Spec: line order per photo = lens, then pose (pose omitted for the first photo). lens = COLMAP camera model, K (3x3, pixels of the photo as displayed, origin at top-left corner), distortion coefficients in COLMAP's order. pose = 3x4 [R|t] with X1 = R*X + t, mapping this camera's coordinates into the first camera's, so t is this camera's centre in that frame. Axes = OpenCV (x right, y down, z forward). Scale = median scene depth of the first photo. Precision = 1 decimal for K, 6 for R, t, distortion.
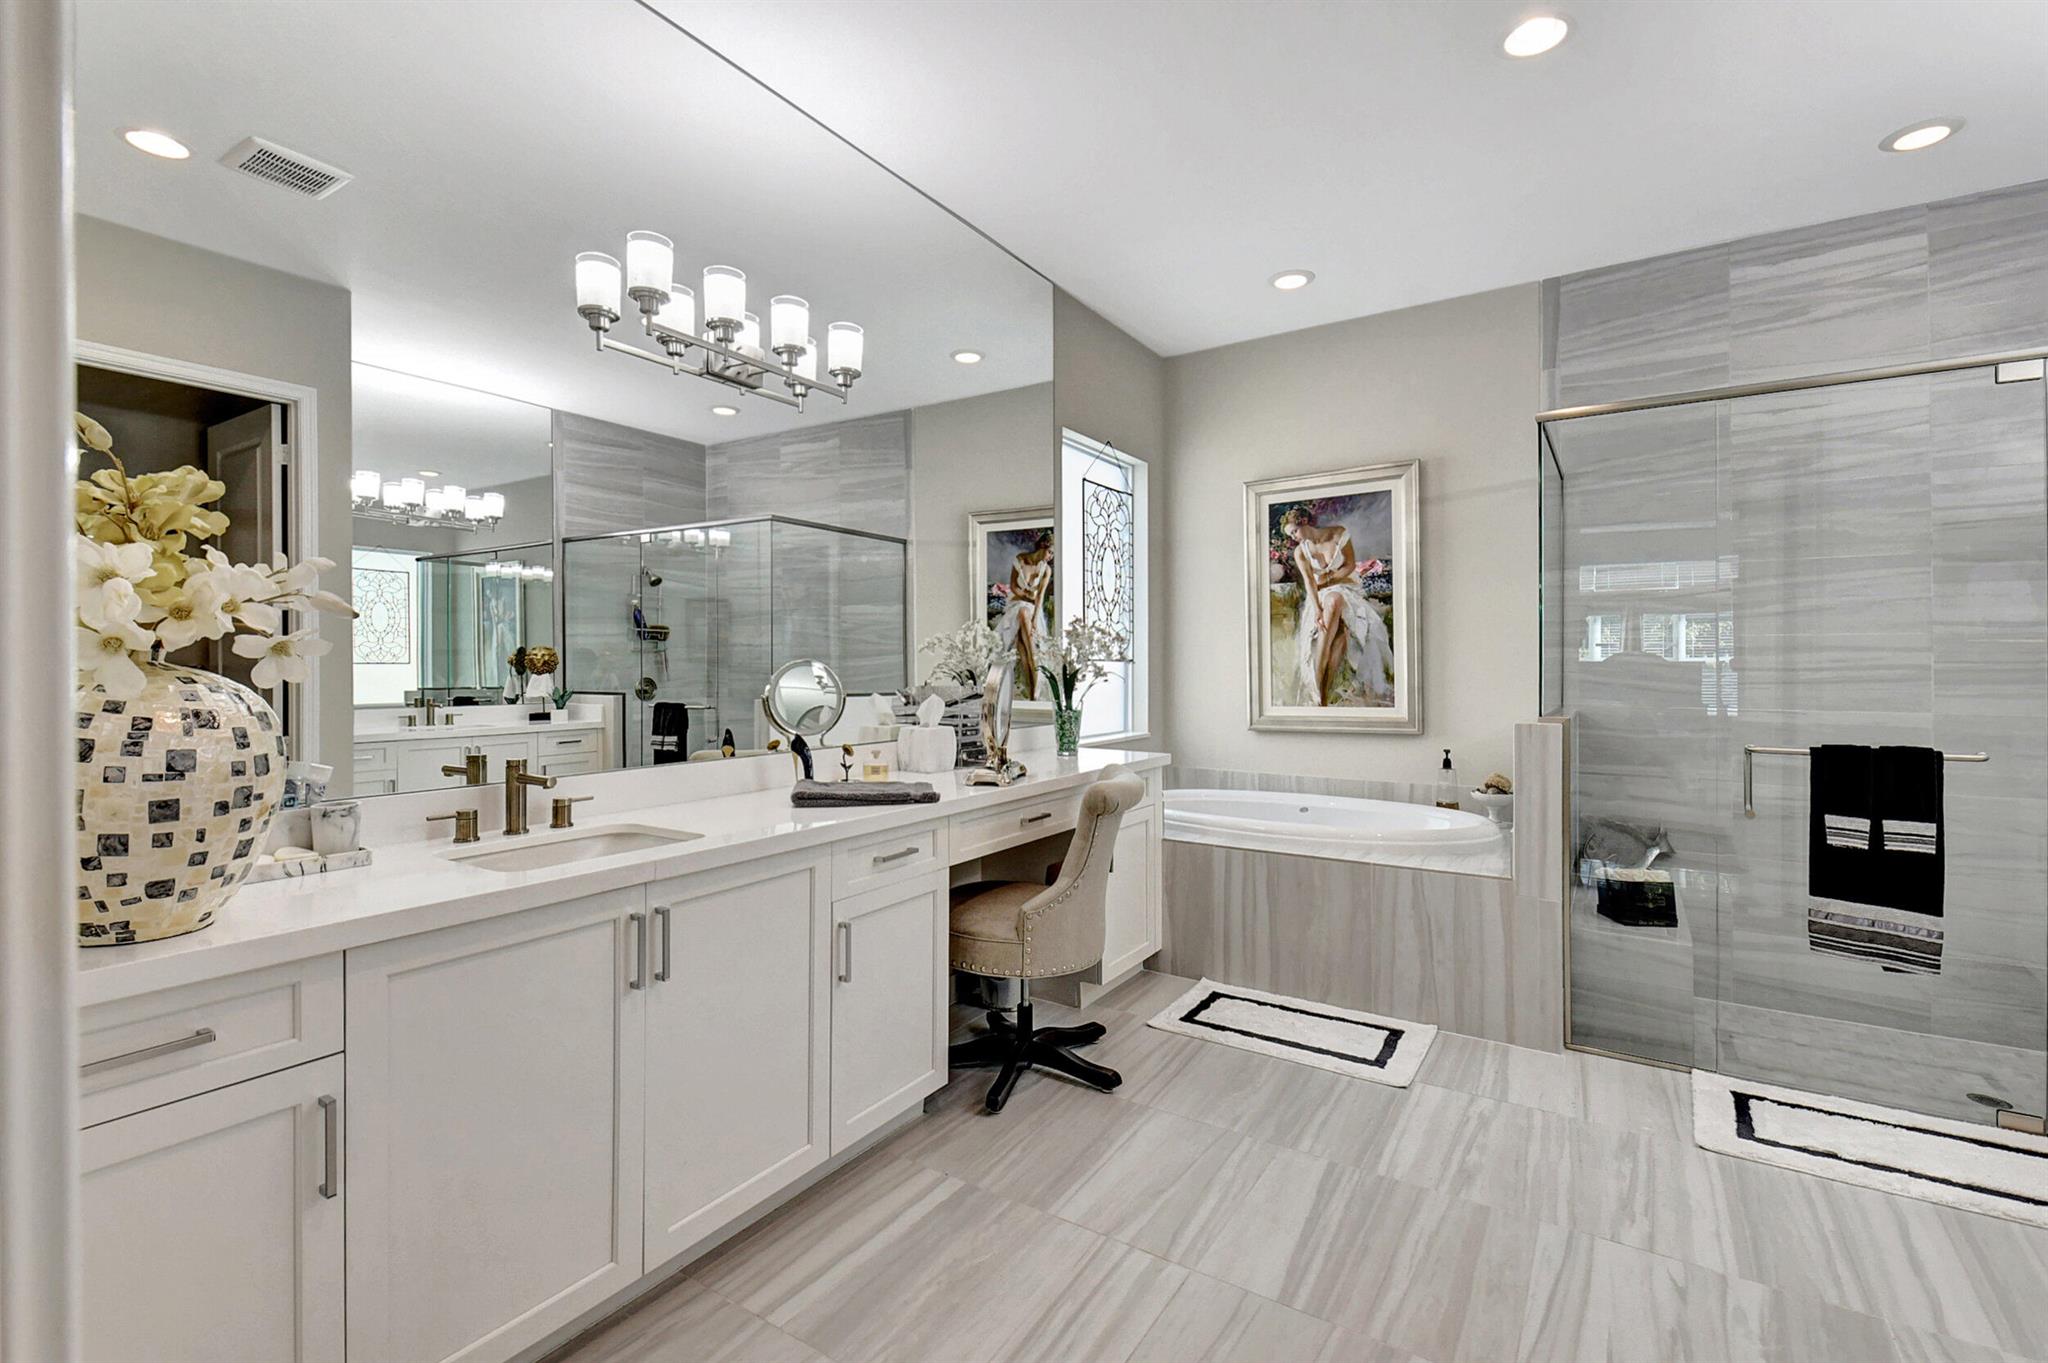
lens RADIAL K [[937.3, 0, 1004.1], [0, 937.3, 677.6], [0, 0, 1]] dist [-0.020187, -0.001417]
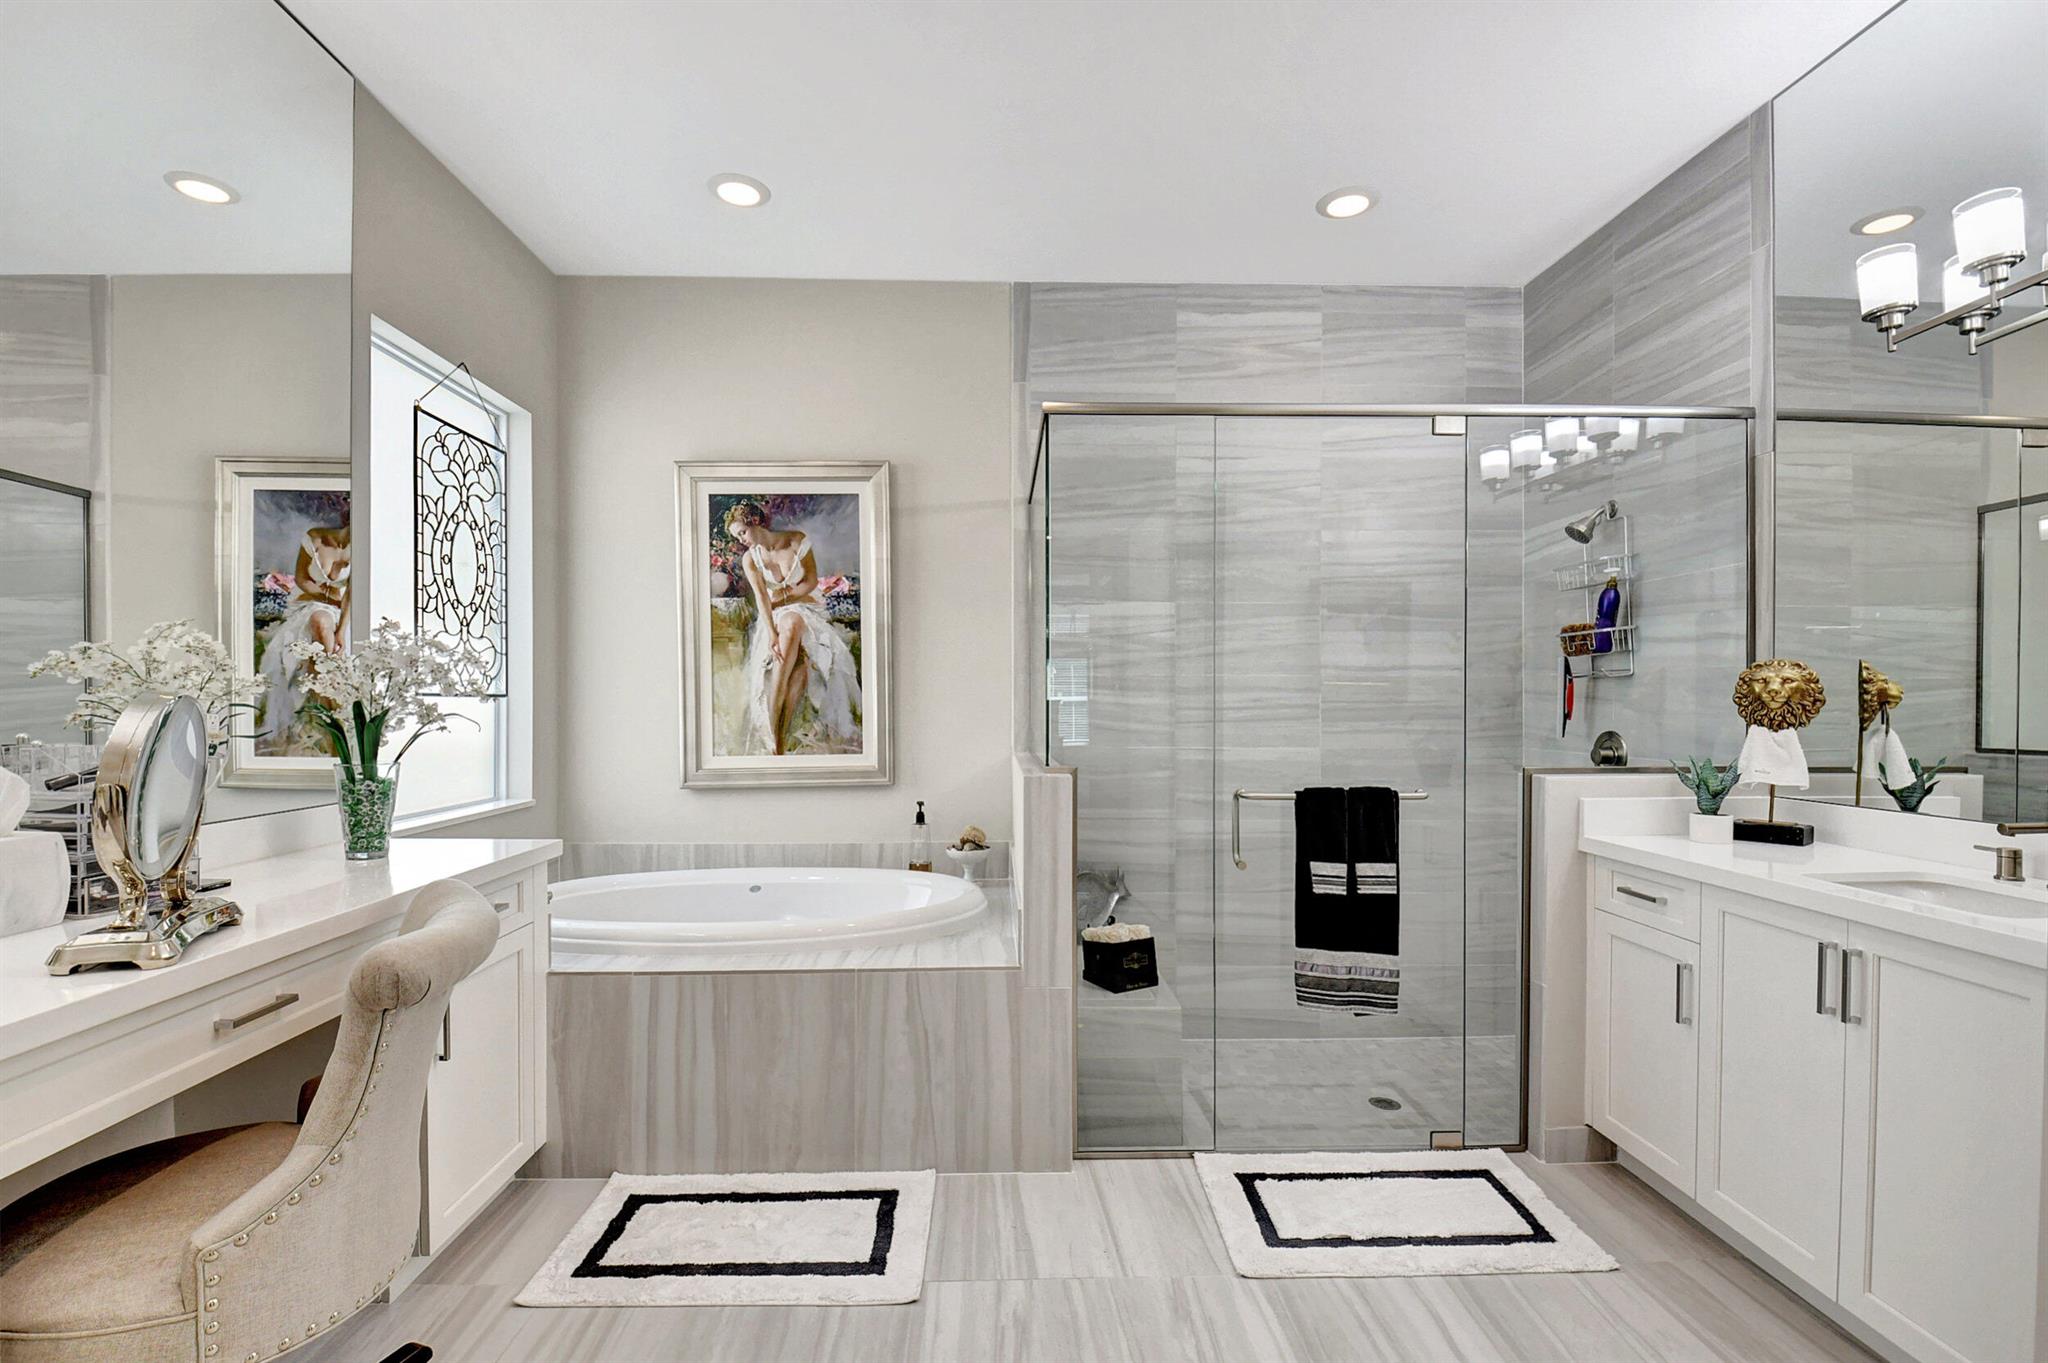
lens RADIAL K [[950.2, 0, 1024.7], [0, 950.2, 701.7], [0, 0, 1]] dist [0.031669, -0.028008]
pose [[0.820440, 0.003380, 0.571723, 0.056867], [0.003807, 0.999928, -0.011375, -0.005314], [-0.571720, 0.011509, 0.820368, 0.248896]]
